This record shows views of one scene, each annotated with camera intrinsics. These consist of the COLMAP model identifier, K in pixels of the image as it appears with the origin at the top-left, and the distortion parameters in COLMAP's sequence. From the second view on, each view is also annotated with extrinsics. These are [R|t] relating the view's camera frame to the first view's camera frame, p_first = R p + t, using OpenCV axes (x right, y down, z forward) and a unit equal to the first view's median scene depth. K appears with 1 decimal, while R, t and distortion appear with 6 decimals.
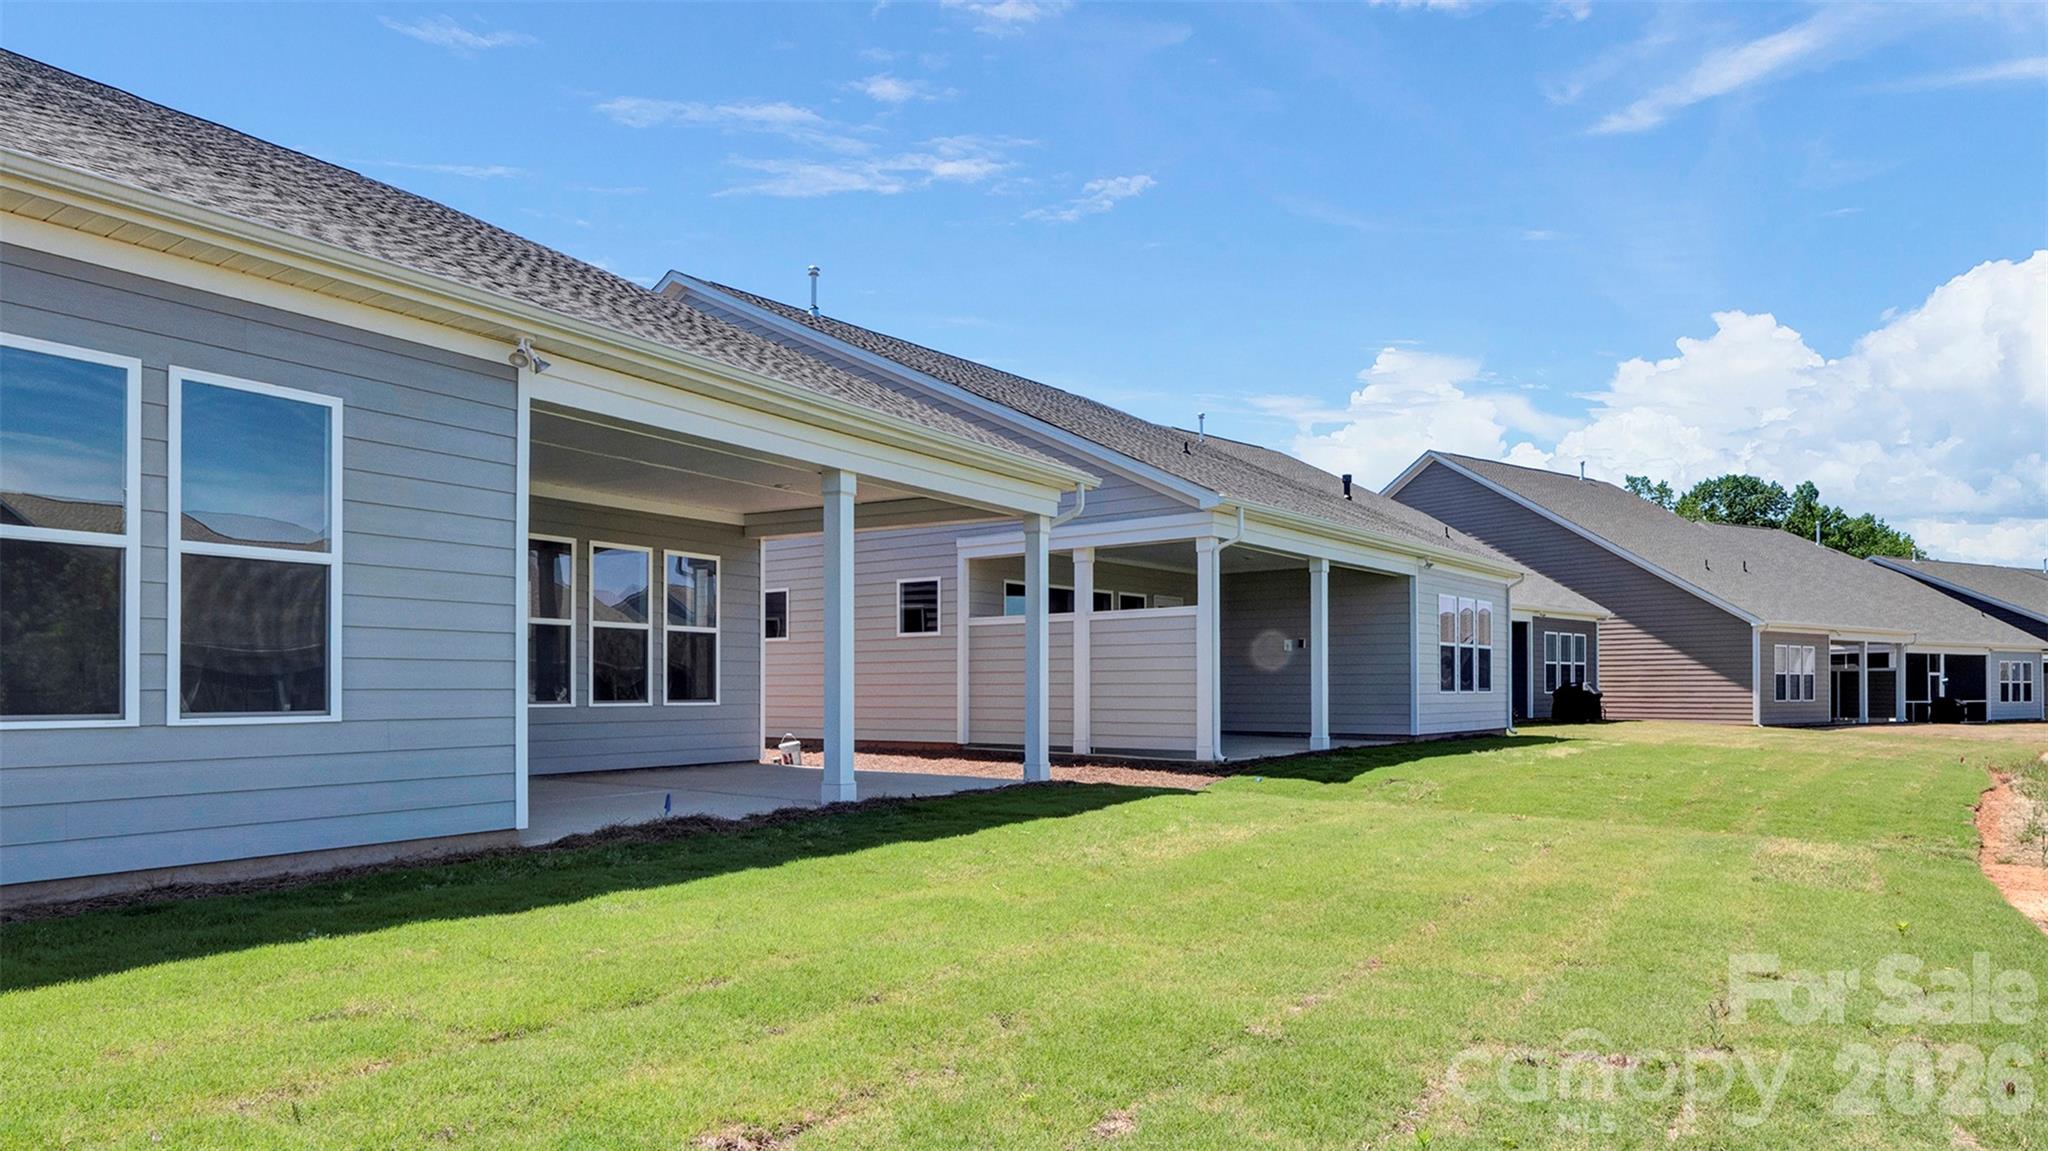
lens RADIAL K [[1241.9, 0, 1080.5], [0, 1241.9, 674.6], [0, 0, 1]] dist [-0.027880, 0.000460]
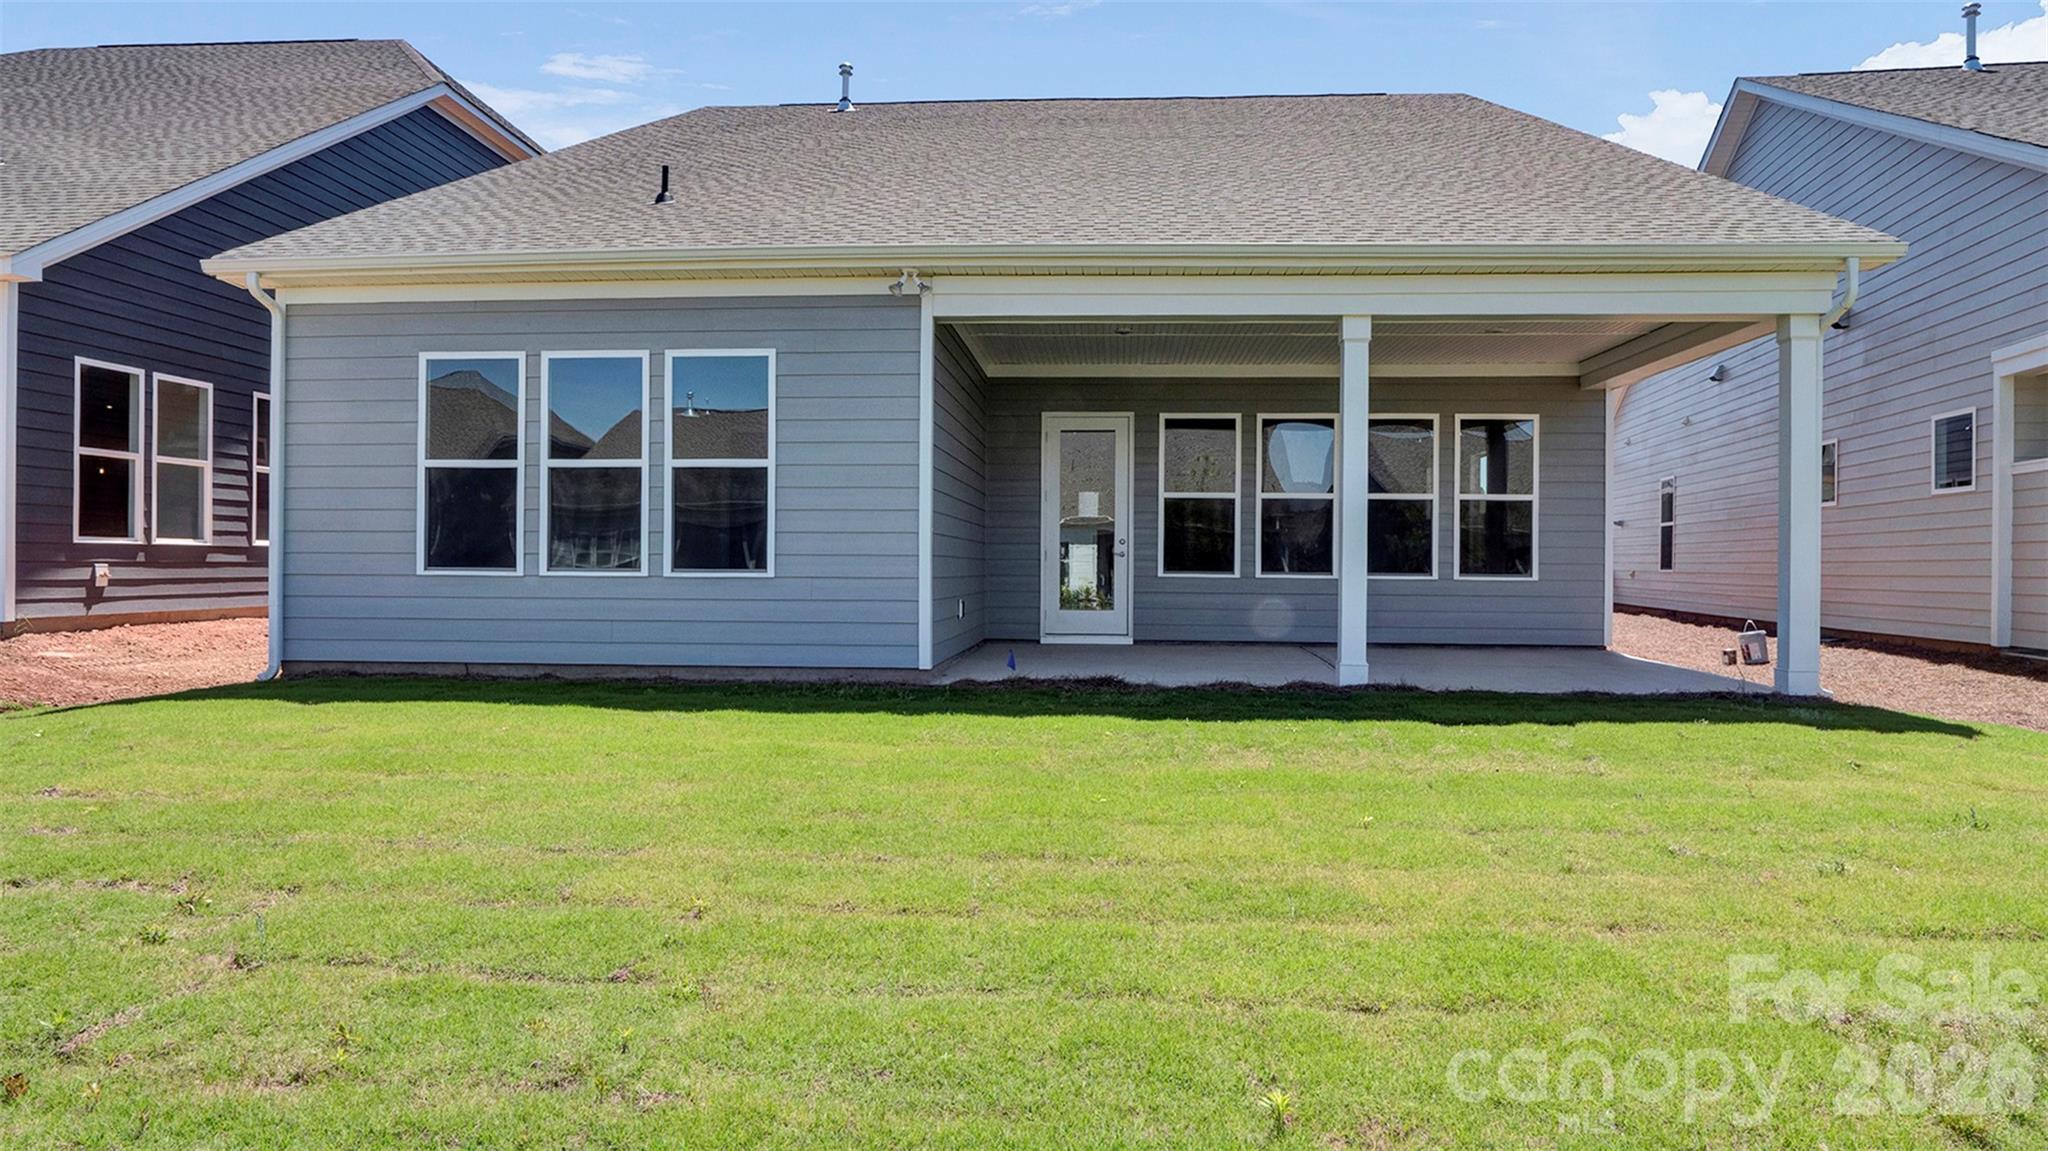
lens RADIAL K [[1268.0, 0, 1024.0], [0, 1268.0, 575.5], [0, 0, 1]] dist [-0.024443, 0.000751]
pose [[0.447968, 0.014289, -0.893935, 0.402322], [0.001252, 0.999861, 0.016609, 0.005875], [0.894049, -0.008559, 0.447888, 0.292281]]
